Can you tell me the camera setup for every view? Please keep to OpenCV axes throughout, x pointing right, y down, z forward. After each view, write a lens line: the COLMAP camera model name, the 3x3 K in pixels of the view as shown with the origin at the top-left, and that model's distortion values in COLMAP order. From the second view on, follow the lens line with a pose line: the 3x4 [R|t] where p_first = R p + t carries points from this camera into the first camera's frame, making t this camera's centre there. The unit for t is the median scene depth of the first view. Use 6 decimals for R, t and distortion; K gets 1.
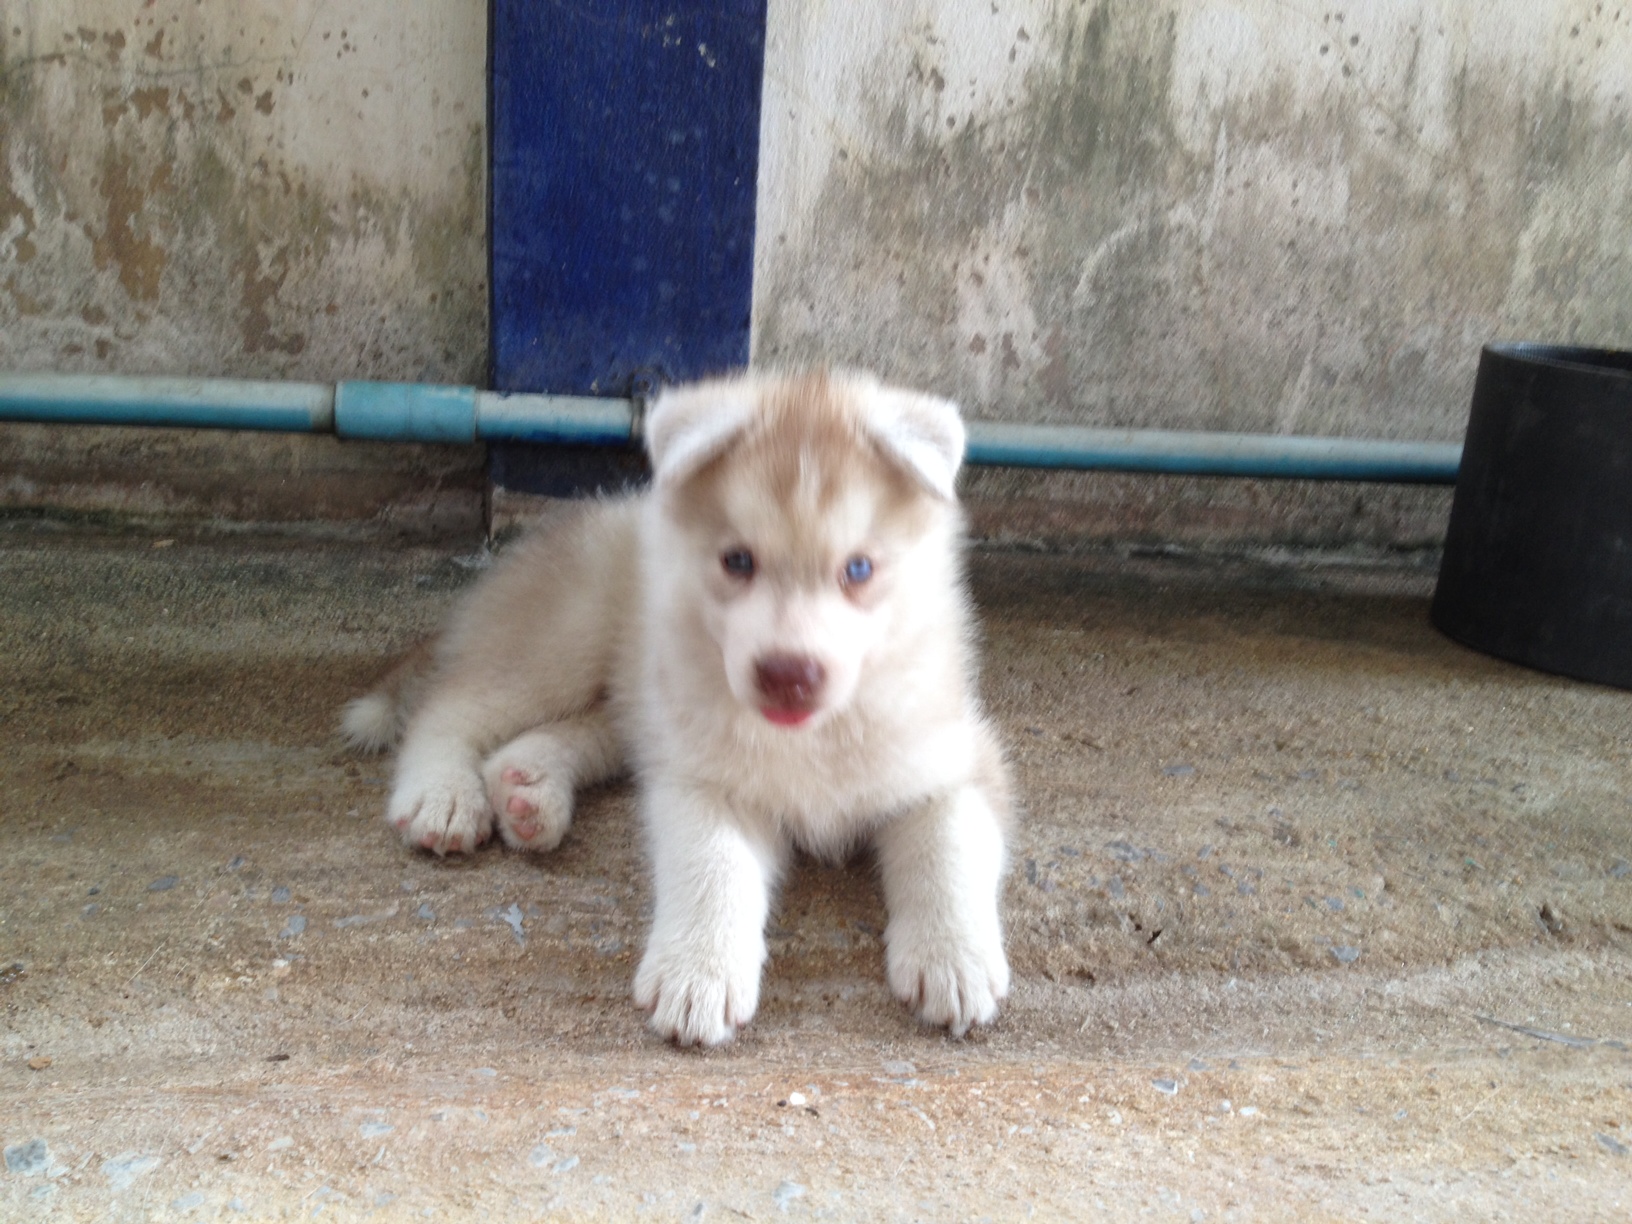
lens RADIAL K [[1454.8, 0, 816.0], [0, 1454.8, 612.0], [0, 0, 1]] dist [0.002974, -0.121272]
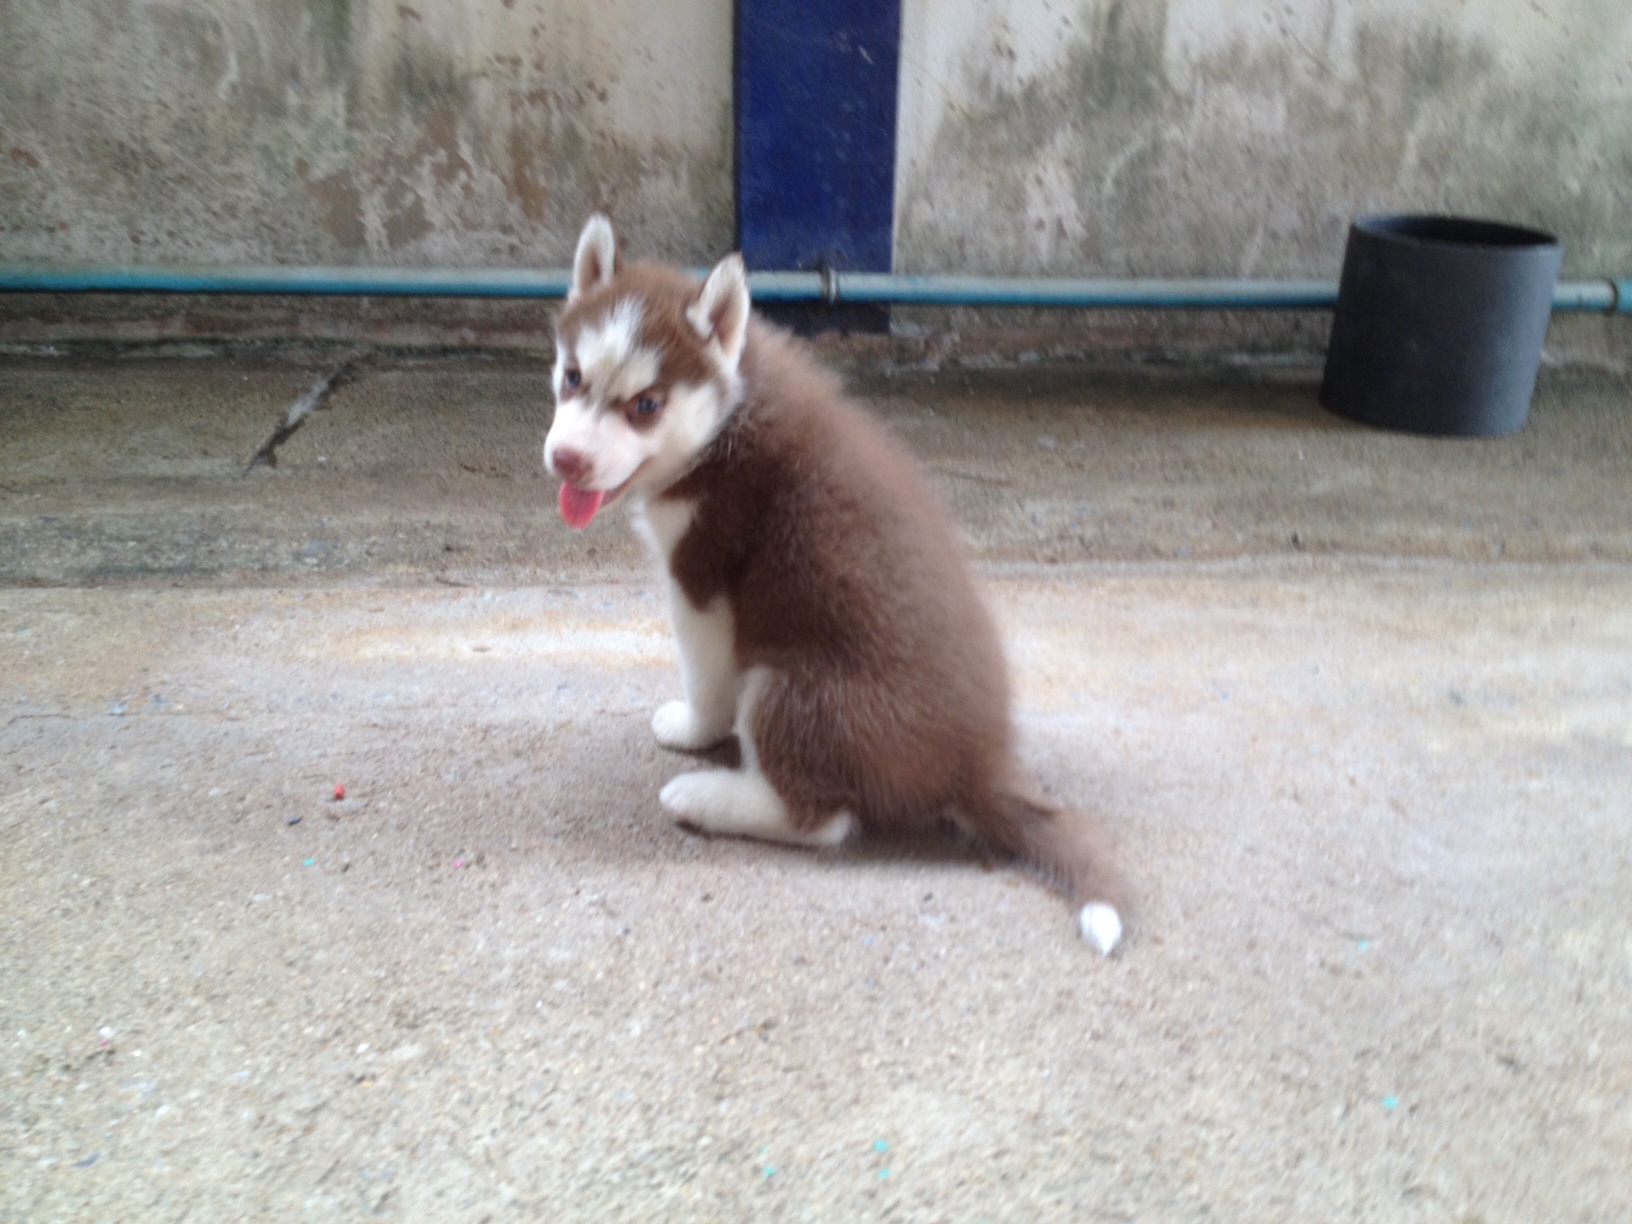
lens RADIAL K [[1660.5, 0, 820.1], [0, 1660.5, 706.8], [0, 0, 1]] dist [0.127836, -0.299160]
pose [[0.996422, -0.005590, -0.084338, 0.026856], [0.018881, 0.987319, 0.157624, 0.039804], [0.082387, -0.158652, 0.983891, -0.908292]]
